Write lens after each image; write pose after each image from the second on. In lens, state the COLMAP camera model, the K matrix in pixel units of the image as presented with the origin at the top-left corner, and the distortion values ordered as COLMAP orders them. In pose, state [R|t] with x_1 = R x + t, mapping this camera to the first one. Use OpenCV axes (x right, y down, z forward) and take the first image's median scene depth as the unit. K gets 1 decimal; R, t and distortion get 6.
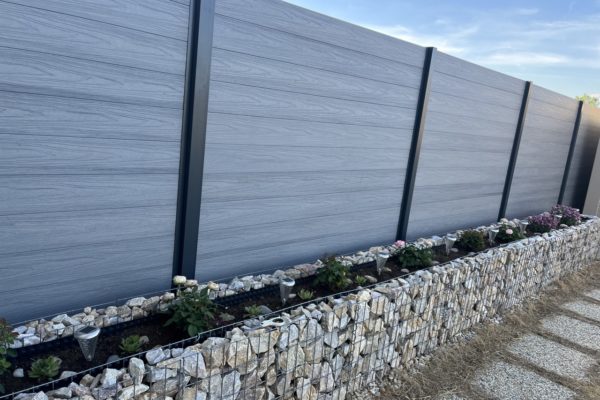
lens RADIAL K [[465.5, 0, 300.0], [0, 465.5, 200.0], [0, 0, 1]] dist [0.069760, -0.090970]
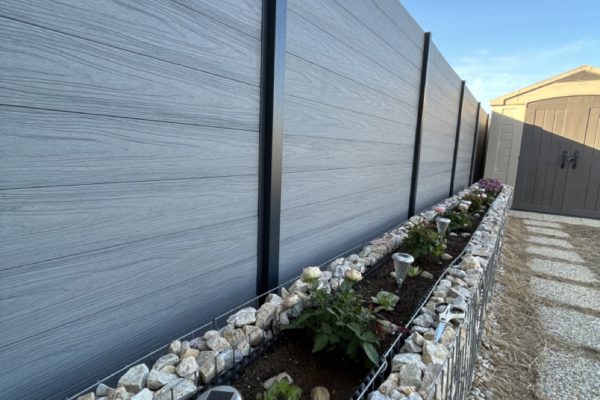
lens RADIAL K [[325.4, 0, 300.0], [0, 325.4, 200.0], [0, 0, 1]] dist [-0.006154, -0.000861]
pose [[0.978124, -0.105689, 0.179176, -0.285993], [0.109181, 0.993974, -0.009715, 0.060350], [-0.177069, 0.029065, 0.983769, 0.463493]]
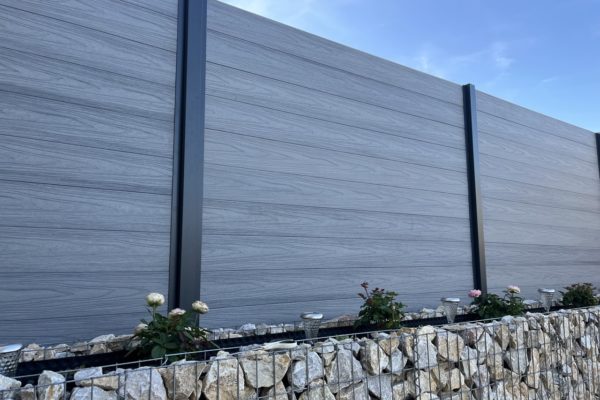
lens RADIAL K [[465.5, 0, 300.0], [0, 465.5, 200.0], [0, 0, 1]] dist [0.069760, -0.090970]
pose [[0.980880, -0.140035, -0.135144, 0.076950], [0.086897, 0.936512, -0.339698, 0.246593], [0.174134, 0.321459, 0.930775, 0.246337]]
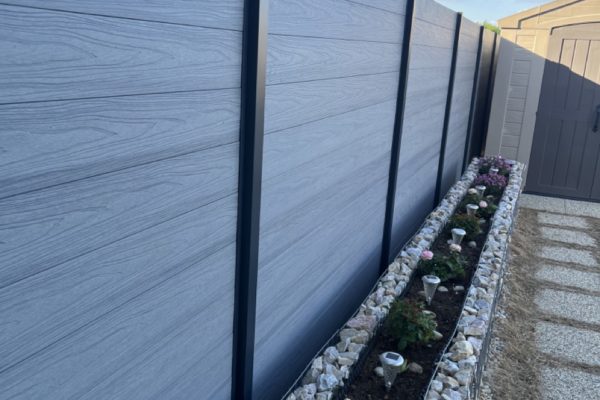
lens RADIAL K [[616.4, 0, 299.1], [0, 616.4, 212.2], [0, 0, 1]] dist [0.016454, 0.006296]
pose [[0.914089, -0.164856, 0.370491, -0.460593], [0.123018, 0.983312, 0.134026, -0.185773], [-0.386404, -0.076935, 0.919115, 0.197997]]
